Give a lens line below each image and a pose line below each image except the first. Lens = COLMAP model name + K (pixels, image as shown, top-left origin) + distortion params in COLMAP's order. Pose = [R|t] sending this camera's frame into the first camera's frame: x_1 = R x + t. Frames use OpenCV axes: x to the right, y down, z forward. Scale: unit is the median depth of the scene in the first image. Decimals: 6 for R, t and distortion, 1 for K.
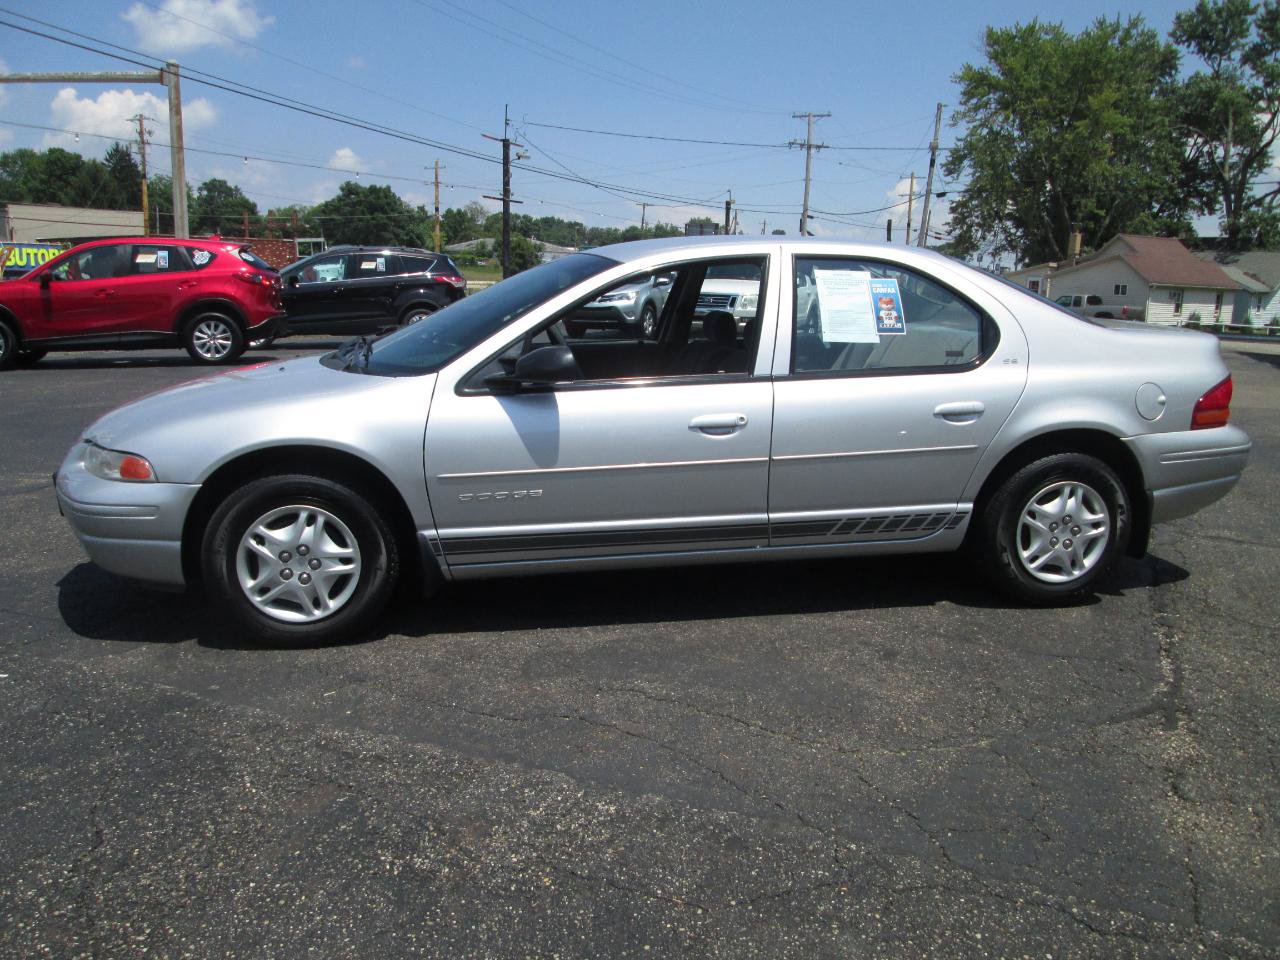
lens RADIAL K [[1074.5, 0, 633.4], [0, 1074.5, 476.1], [0, 0, 1]] dist [-0.062487, 0.043168]
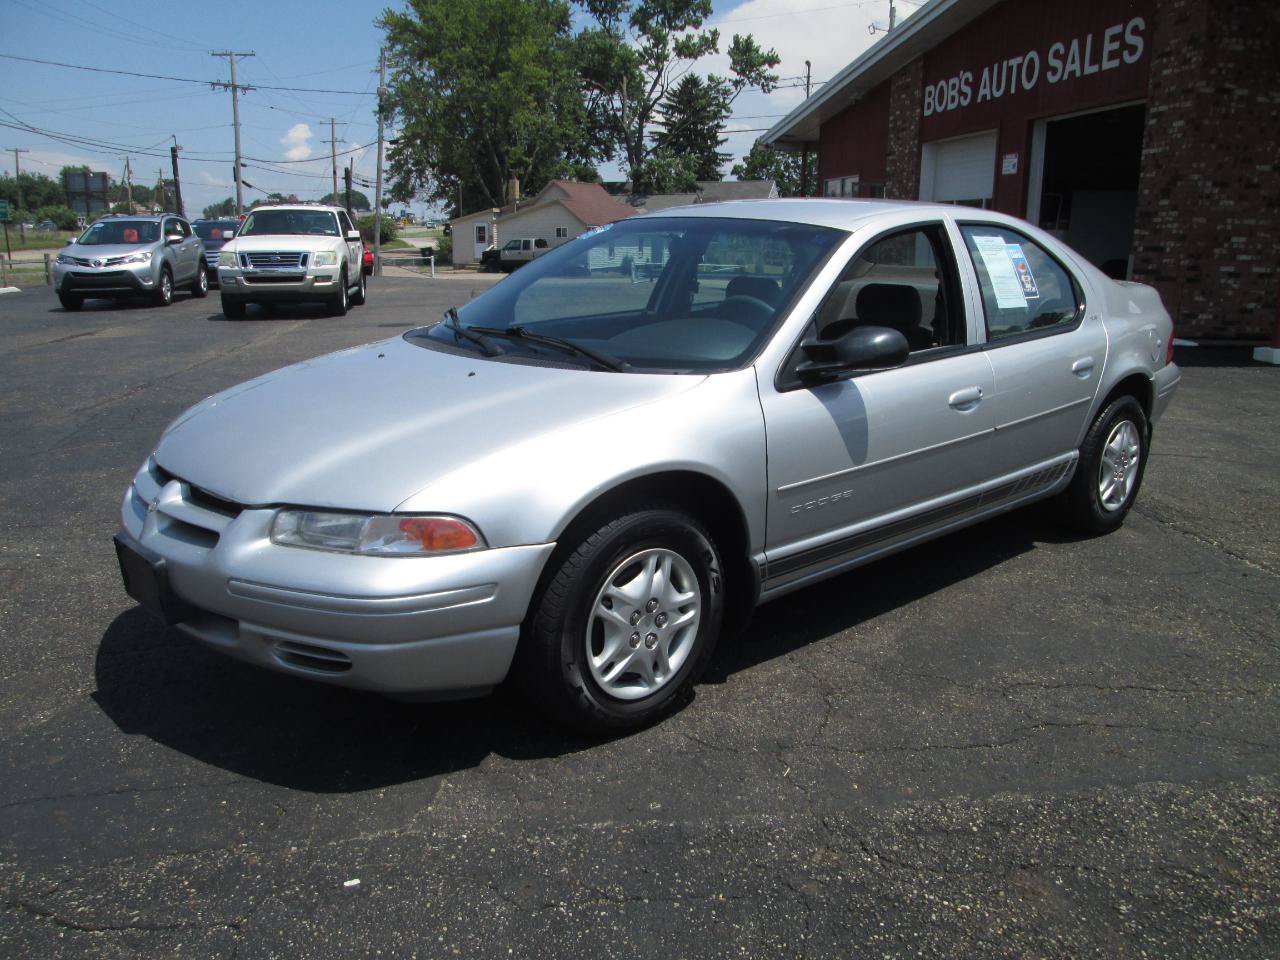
lens RADIAL K [[1074.5, 0, 626.9], [0, 1074.5, 471.8], [0, 0, 1]] dist [-0.062487, 0.043168]
pose [[0.861368, -0.131989, 0.490534, -0.072616], [0.110574, 0.991217, 0.072542, -0.009230], [-0.495800, -0.008245, 0.868397, 0.033543]]
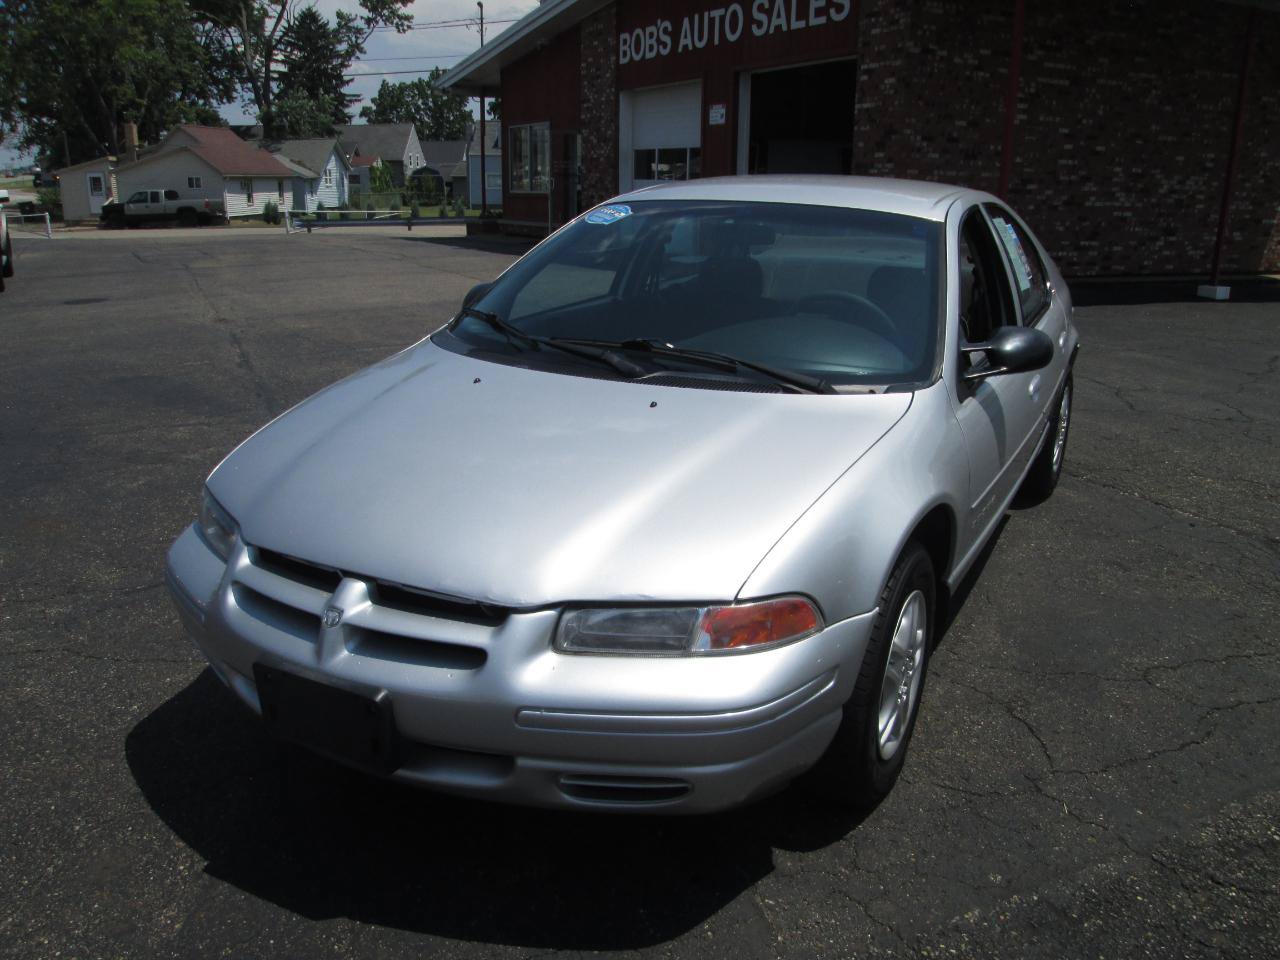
lens RADIAL K [[1074.5, 0, 629.6], [0, 1074.5, 486.3], [0, 0, 1]] dist [-0.062487, 0.043168]
pose [[0.642842, -0.236550, 0.728559, -0.096100], [0.155670, 0.971619, 0.178113, -0.020382], [-0.750014, -0.001084, 0.661421, 0.069599]]
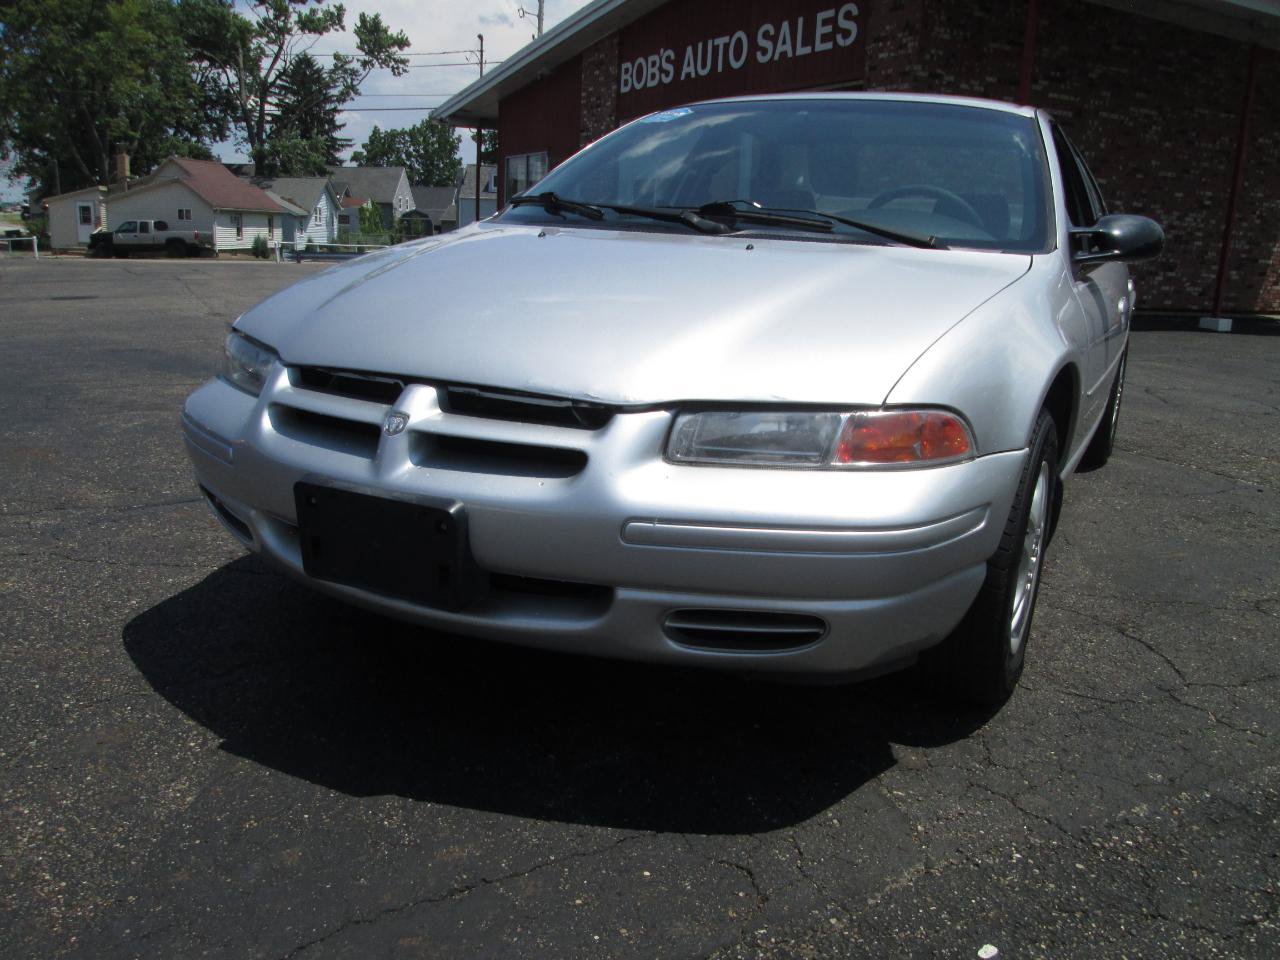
lens RADIAL K [[1074.5, 0, 628.1], [0, 1074.5, 480.7], [0, 0, 1]] dist [-0.062487, 0.043168]
pose [[0.633778, -0.181153, 0.752003, -0.096216], [0.129261, 0.983323, 0.127937, -0.007391], [-0.762638, 0.016121, 0.646625, 0.081132]]
